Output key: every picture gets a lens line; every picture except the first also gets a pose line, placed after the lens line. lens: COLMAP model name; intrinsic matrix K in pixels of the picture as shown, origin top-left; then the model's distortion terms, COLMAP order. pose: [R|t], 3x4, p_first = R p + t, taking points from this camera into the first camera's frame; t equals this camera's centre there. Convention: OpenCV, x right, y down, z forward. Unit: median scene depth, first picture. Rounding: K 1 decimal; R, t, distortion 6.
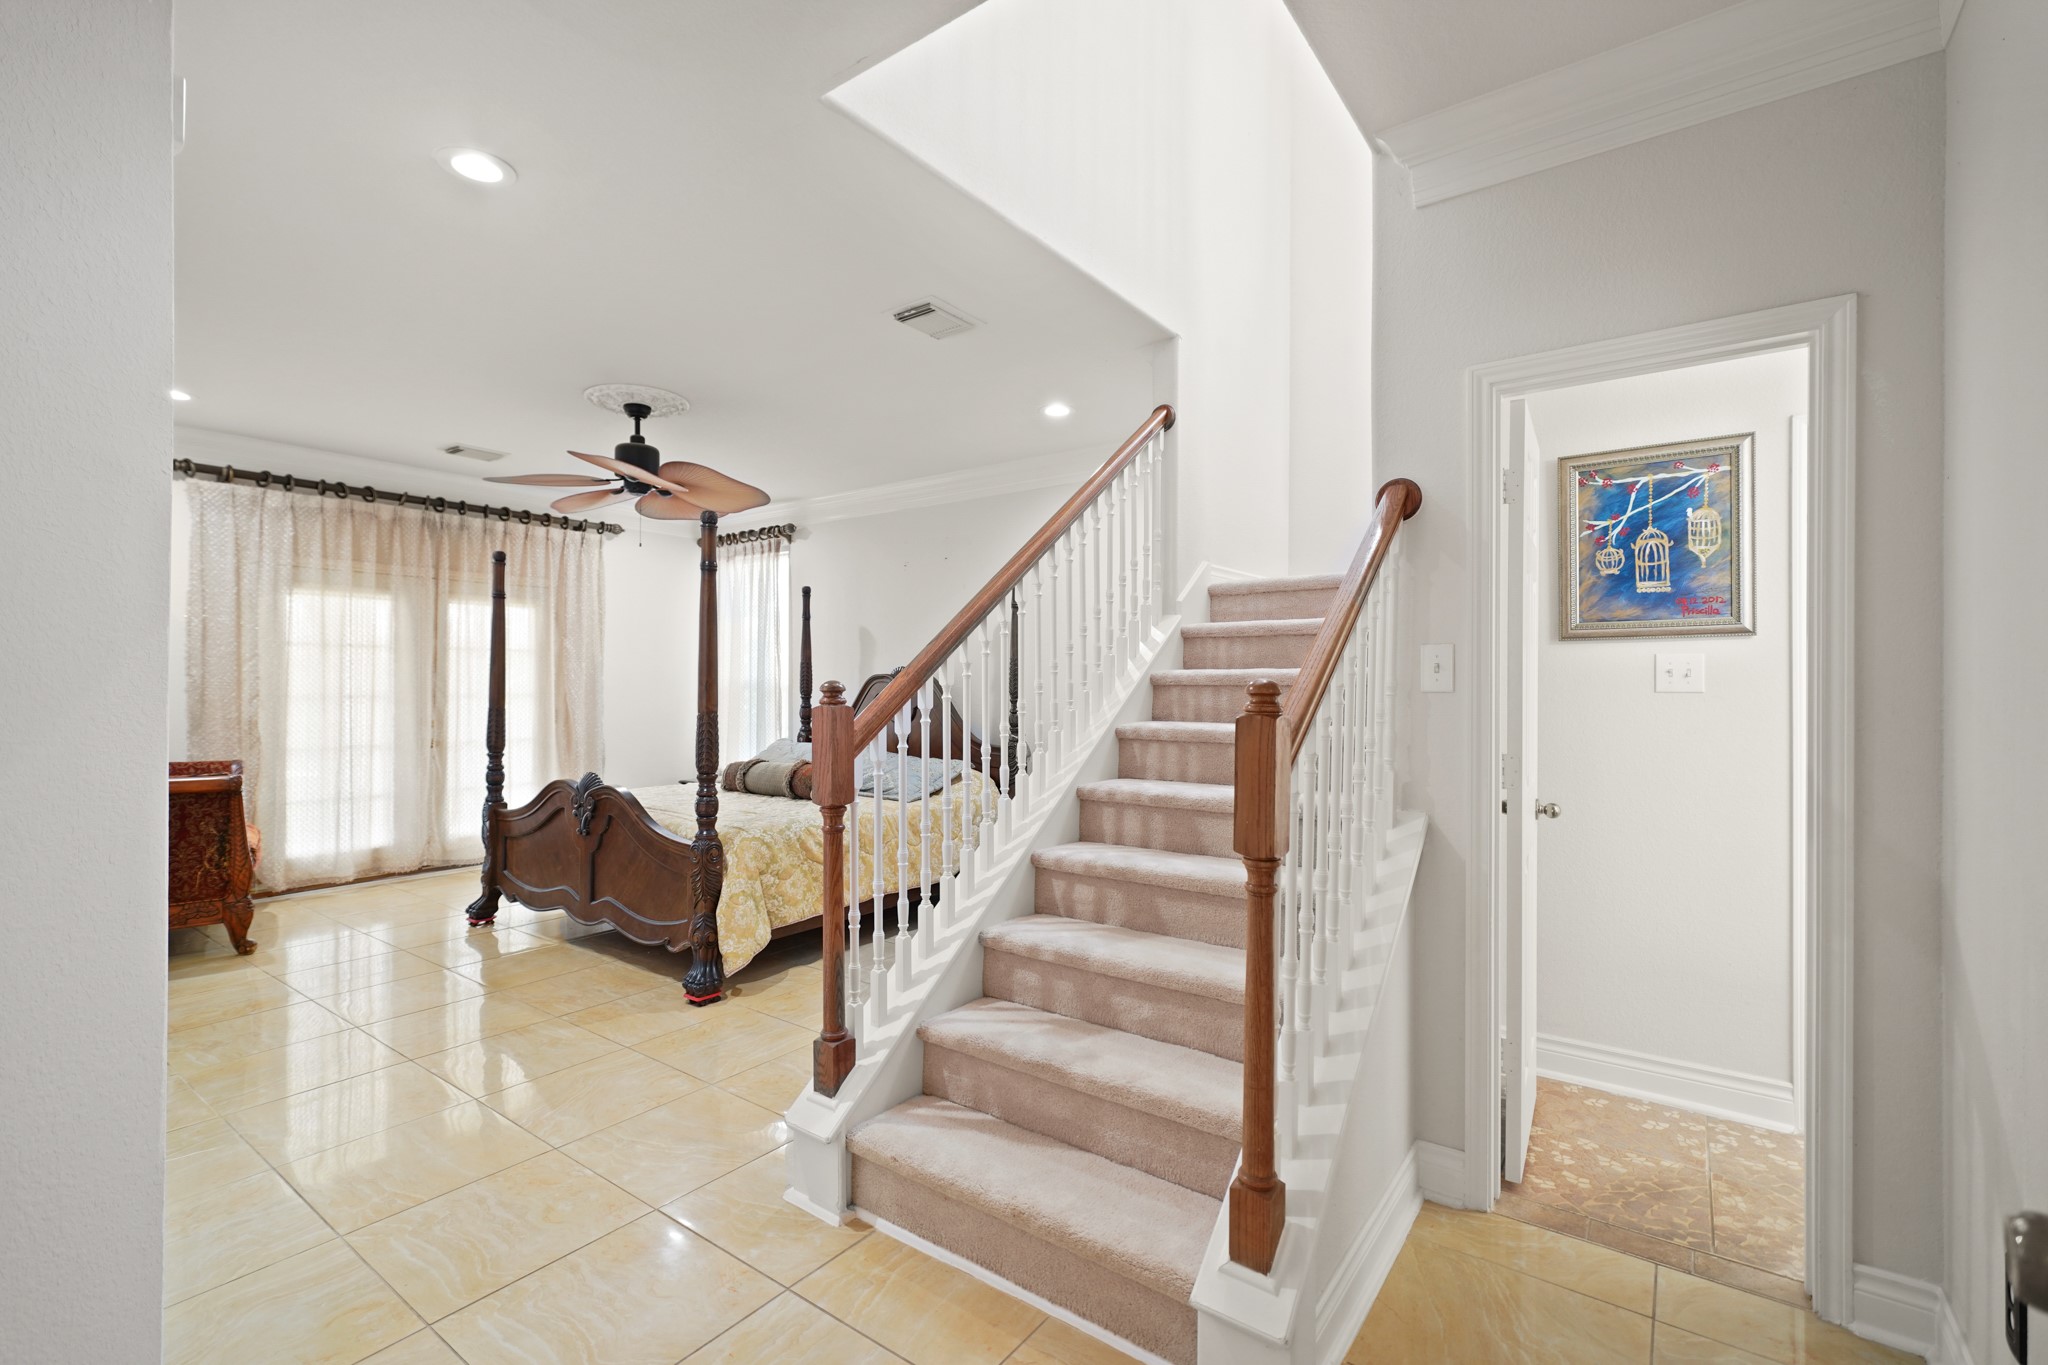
lens RADIAL K [[897.8, 0, 1021.6], [0, 897.8, 687.7], [0, 0, 1]] dist [0.002429, 0.000565]
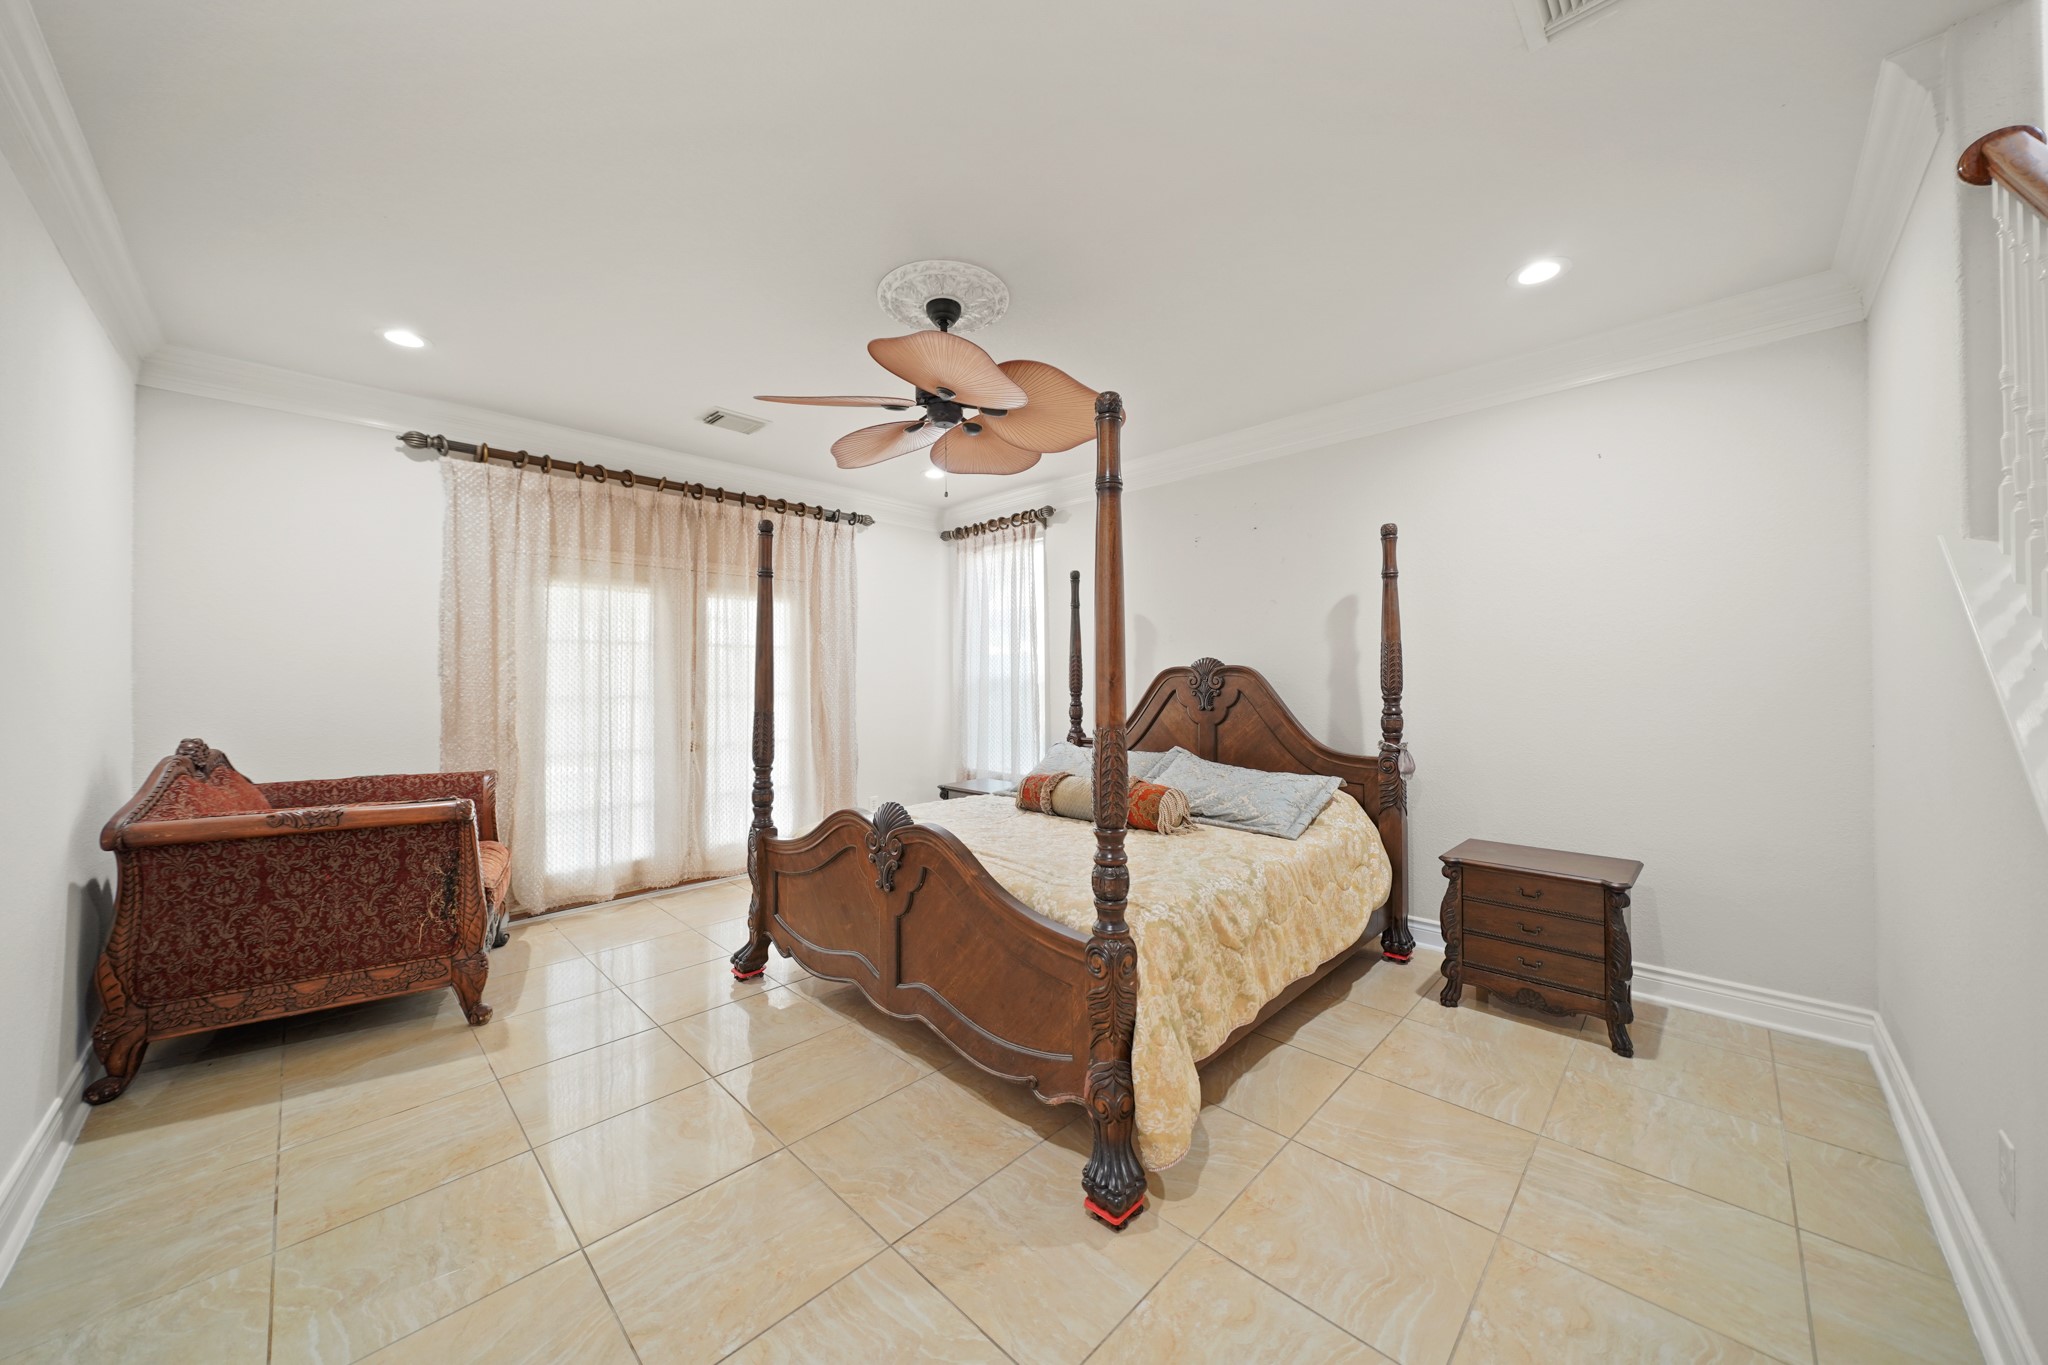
lens RADIAL K [[701.2, 0, 1026.8], [0, 701.2, 679.7], [0, 0, 1]] dist [-0.011532, 0.000104]
pose [[0.990881, -0.009408, -0.134411, -0.245495], [0.008827, 0.999949, -0.004917, -0.001126], [0.134450, 0.003686, 0.990914, 0.377459]]
